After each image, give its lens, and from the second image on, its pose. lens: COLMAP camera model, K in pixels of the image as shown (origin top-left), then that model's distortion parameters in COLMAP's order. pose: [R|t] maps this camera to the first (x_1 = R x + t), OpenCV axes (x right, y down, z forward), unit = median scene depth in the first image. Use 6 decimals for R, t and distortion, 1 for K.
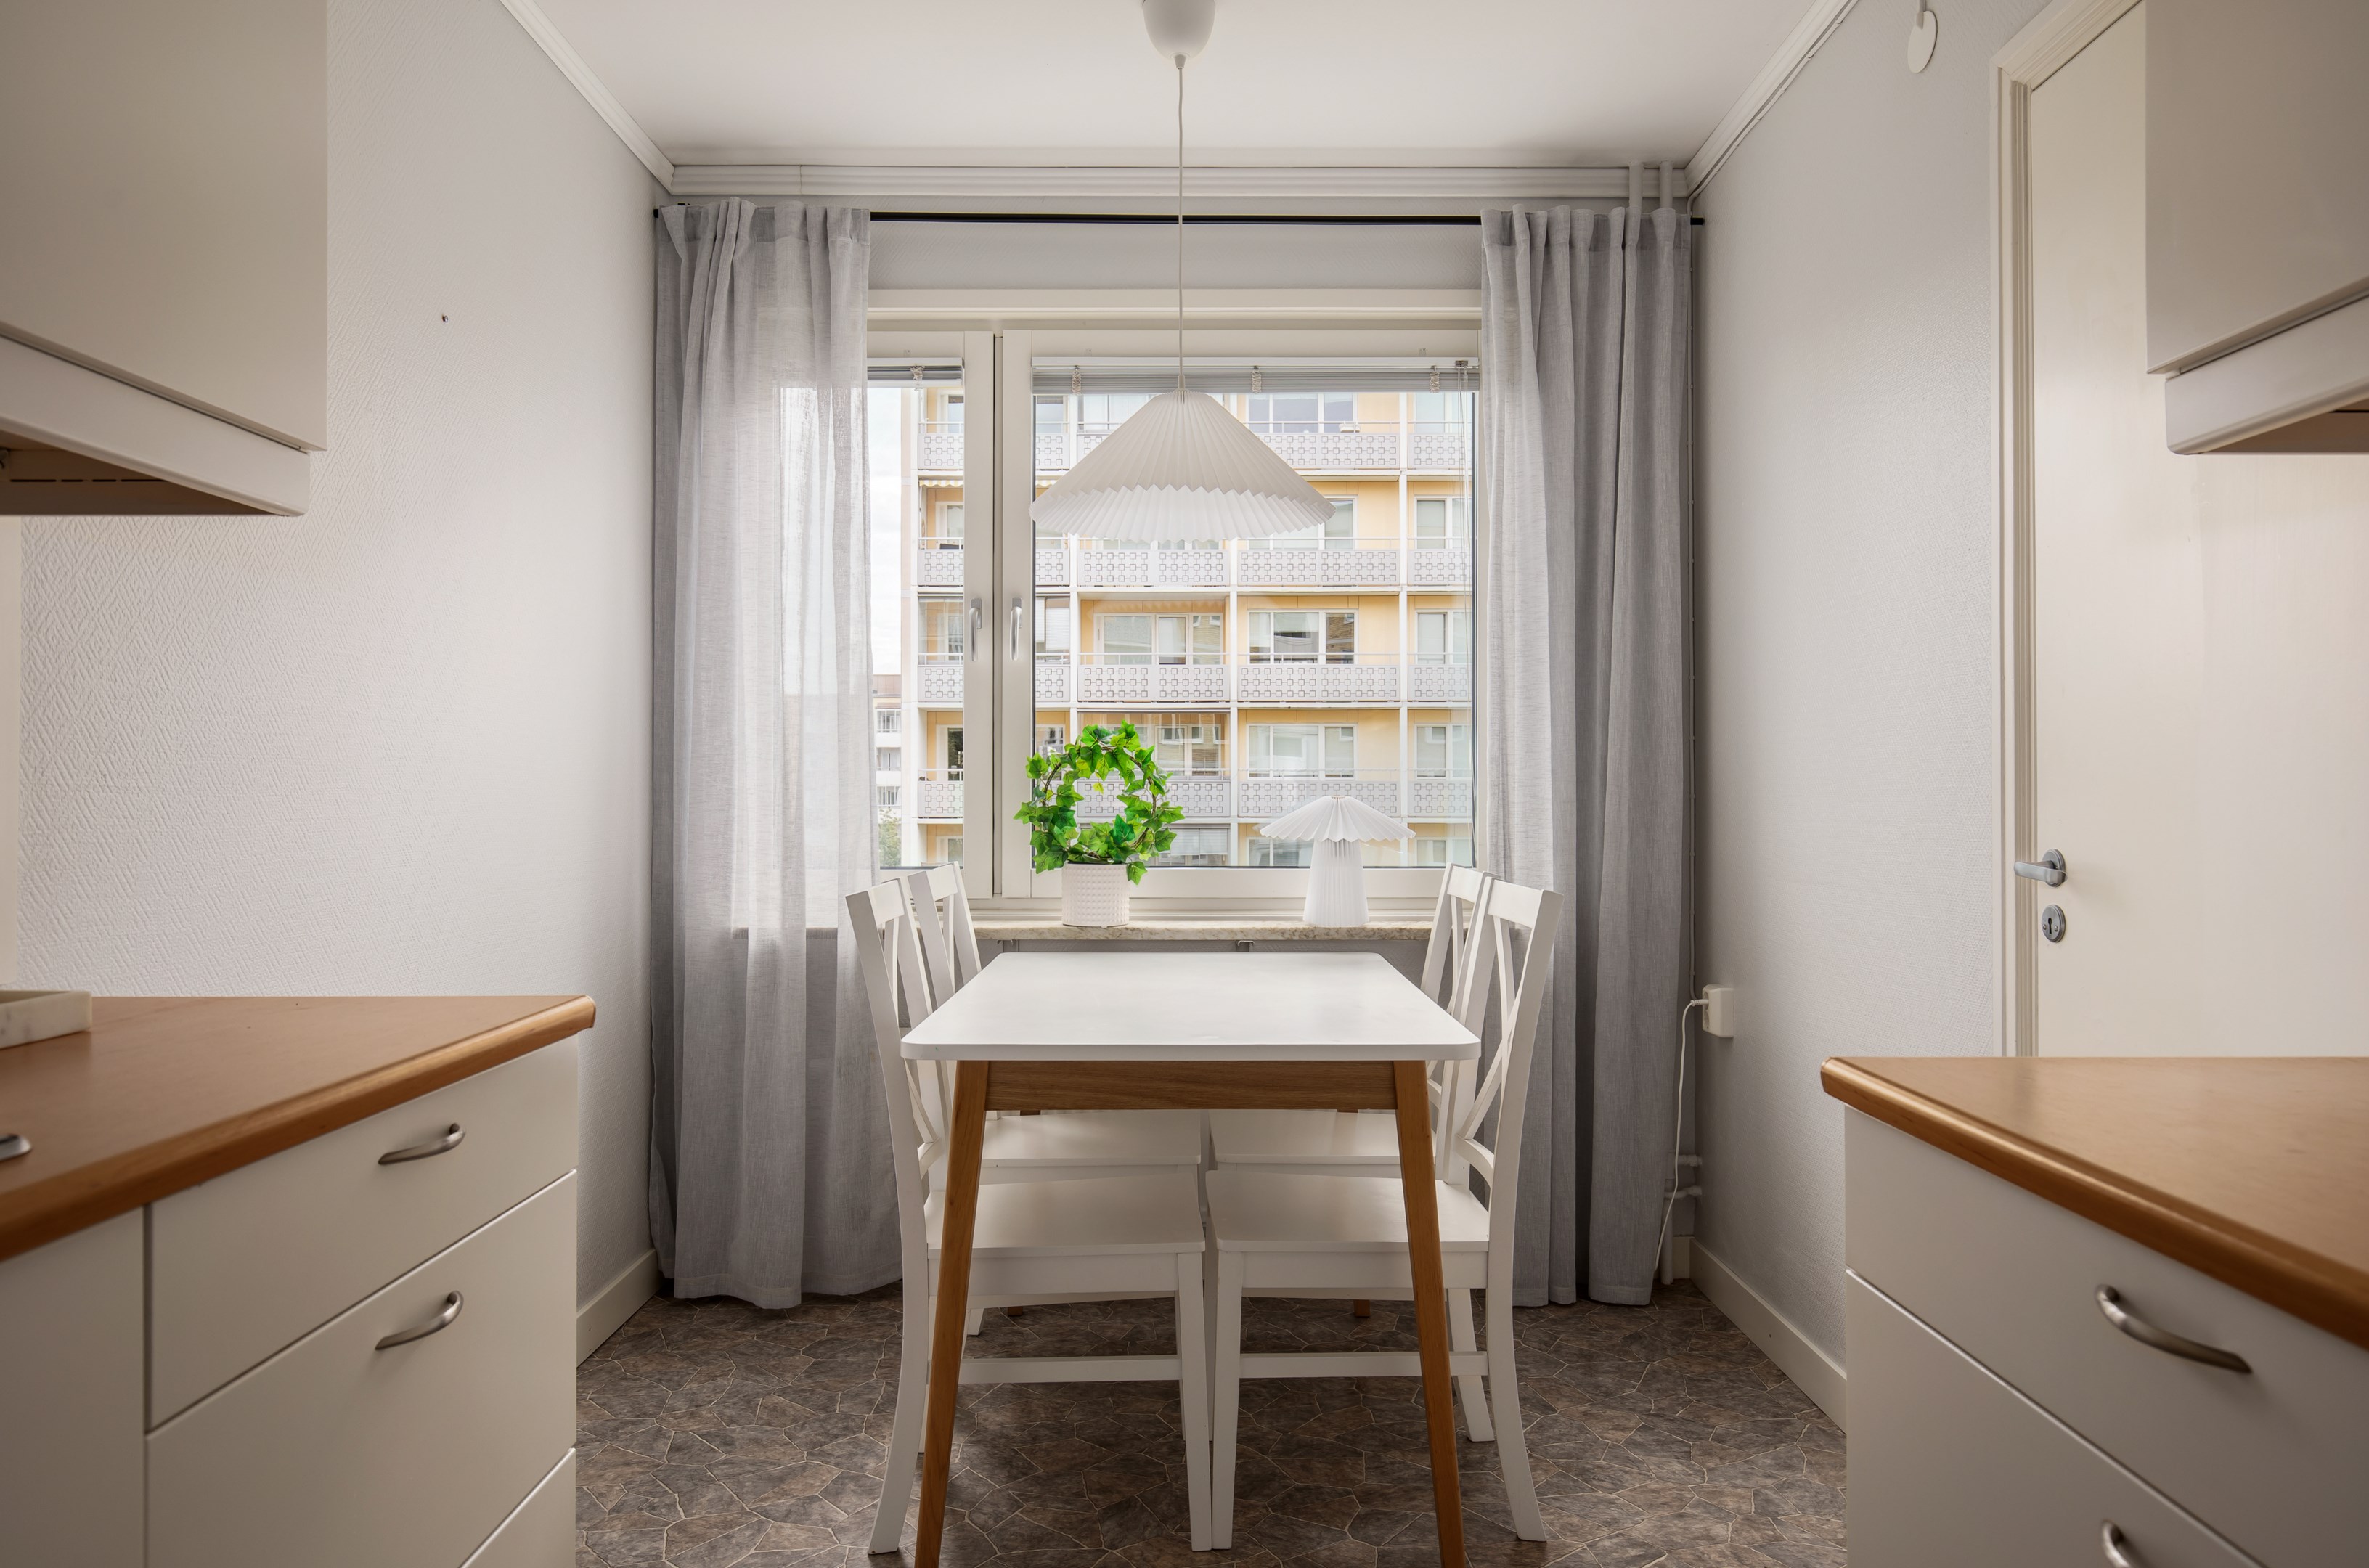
lens RADIAL K [[1595.1, 0, 1177.9], [0, 1595.1, 794.7], [0, 0, 1]] dist [0.002763, 0.013075]
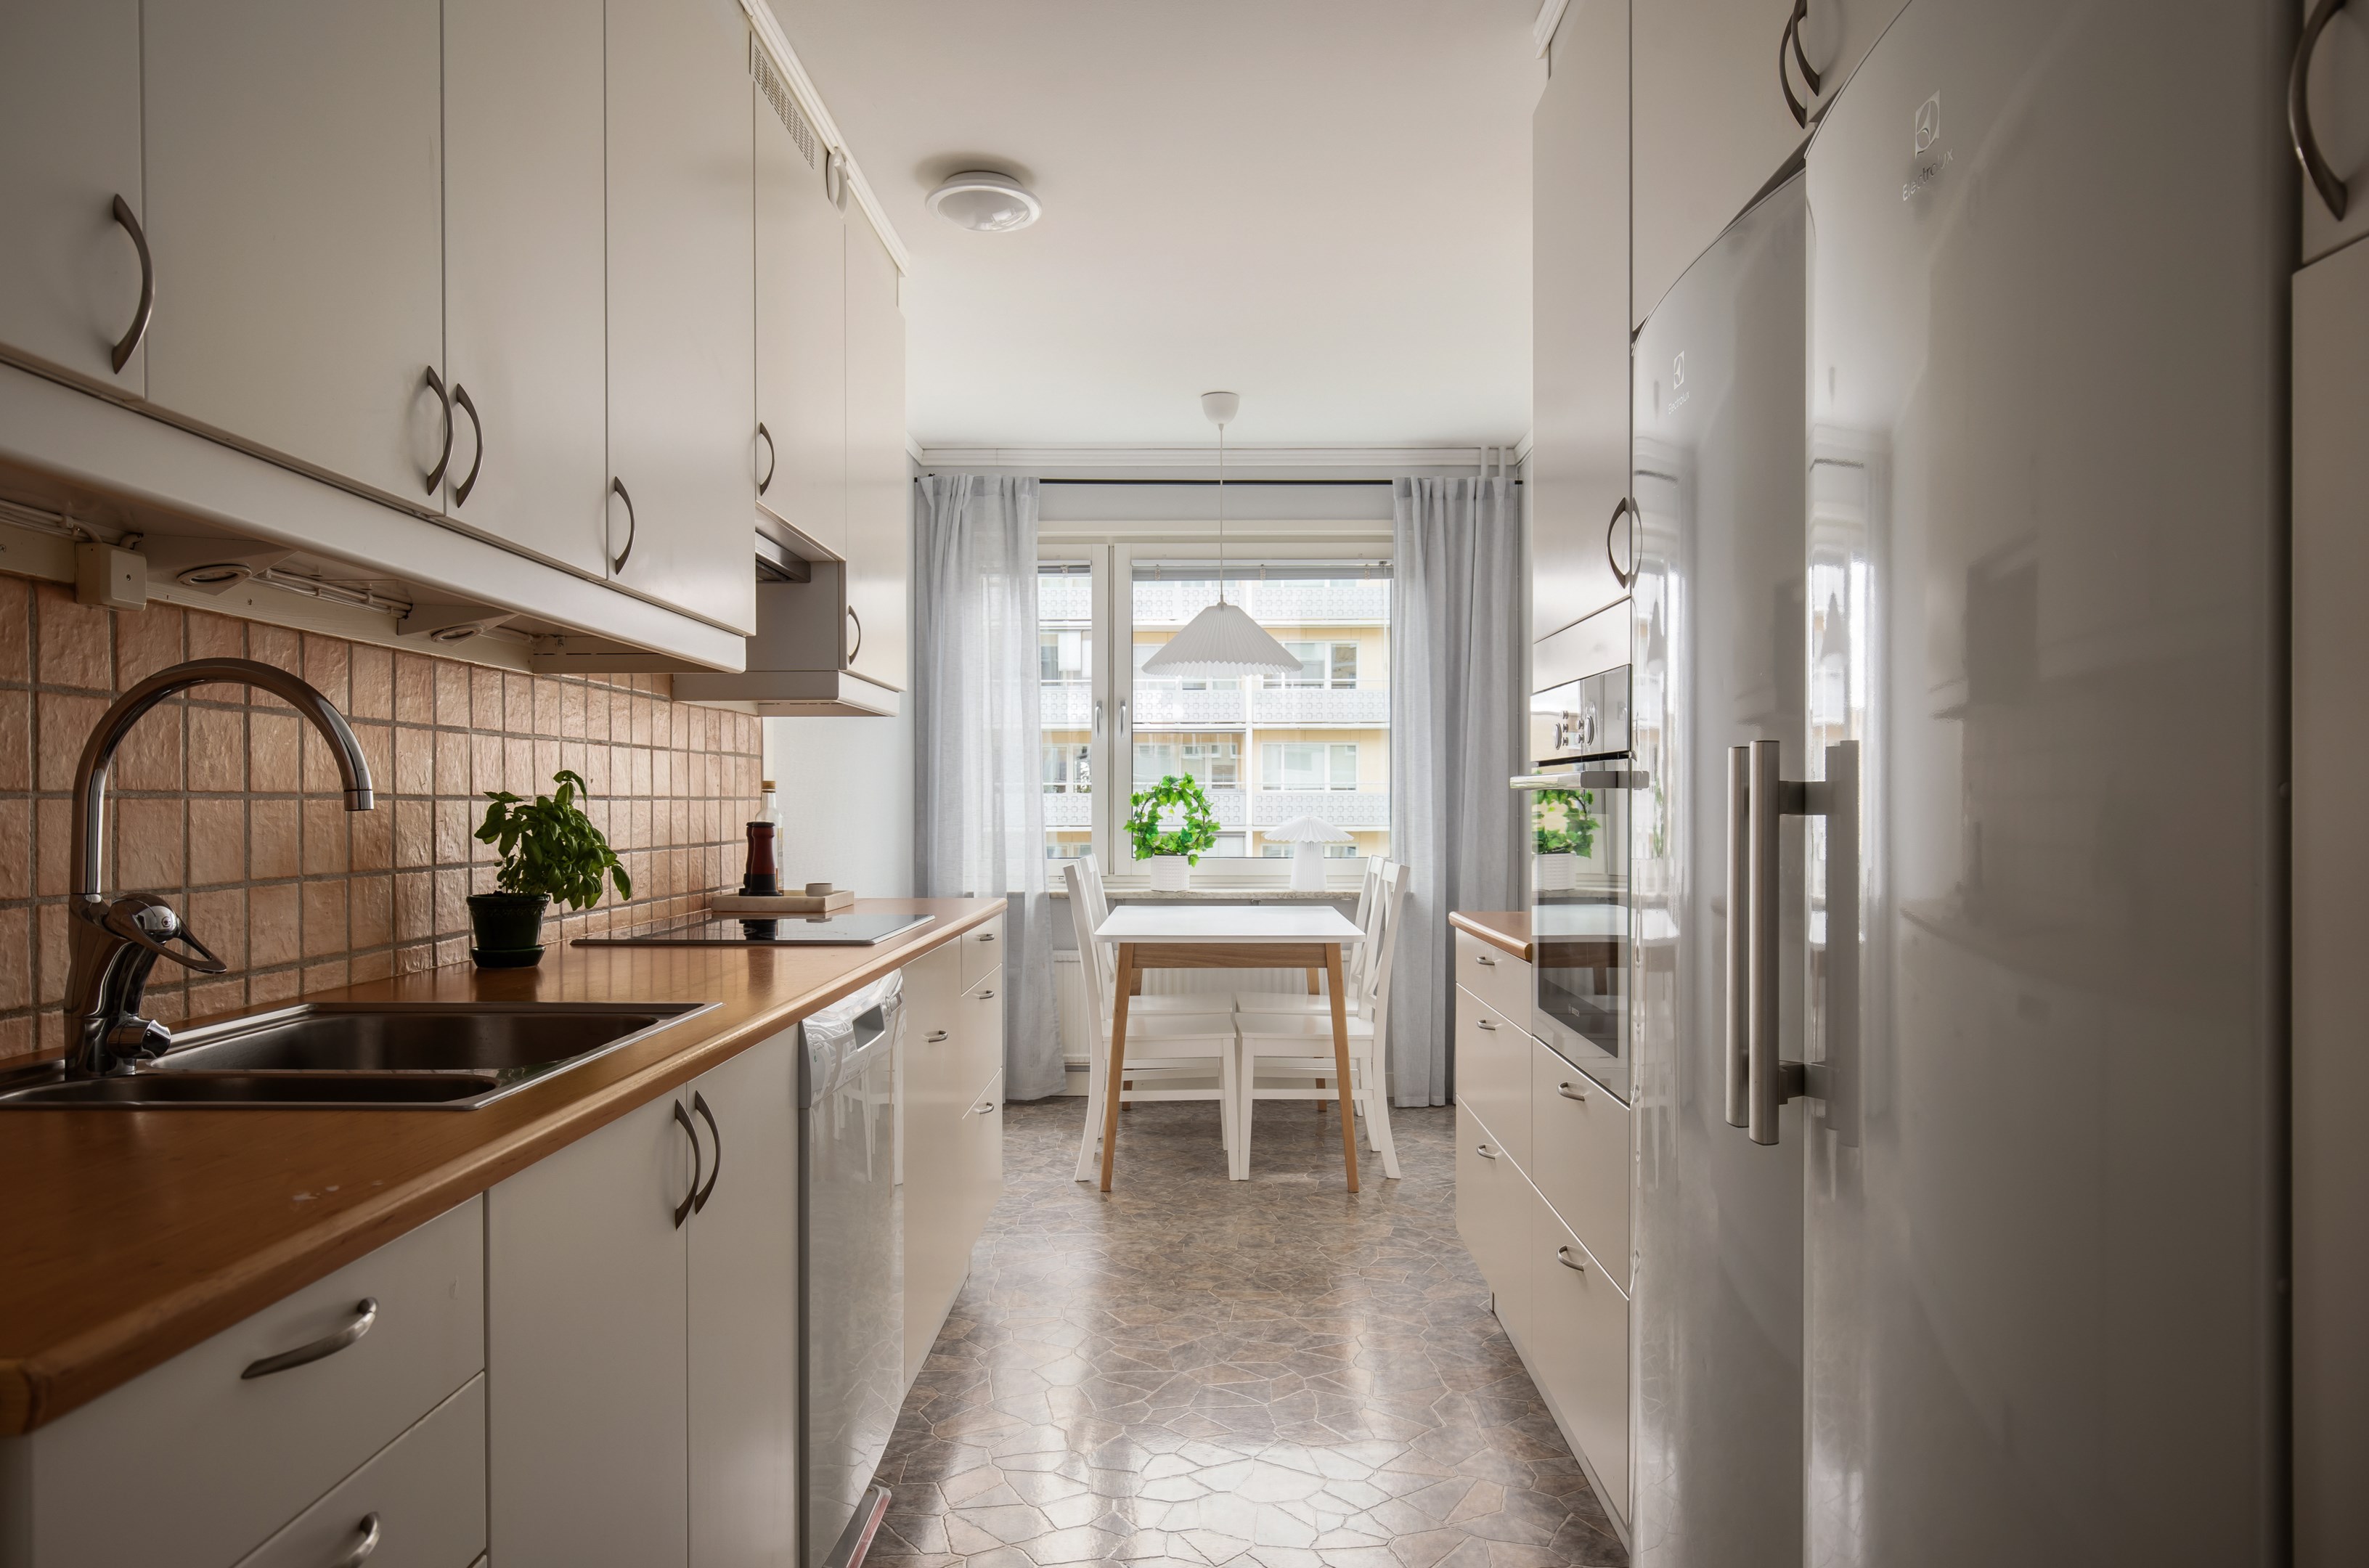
lens RADIAL K [[1448.0, 0, 1193.7], [0, 1448.0, 796.4], [0, 0, 1]] dist [0.002325, -0.000992]
pose [[0.999995, -0.000075, -0.003125, -0.020811], [0.000056, 0.999981, -0.006235, -0.011071], [0.003126, 0.006234, 0.999976, -0.572947]]
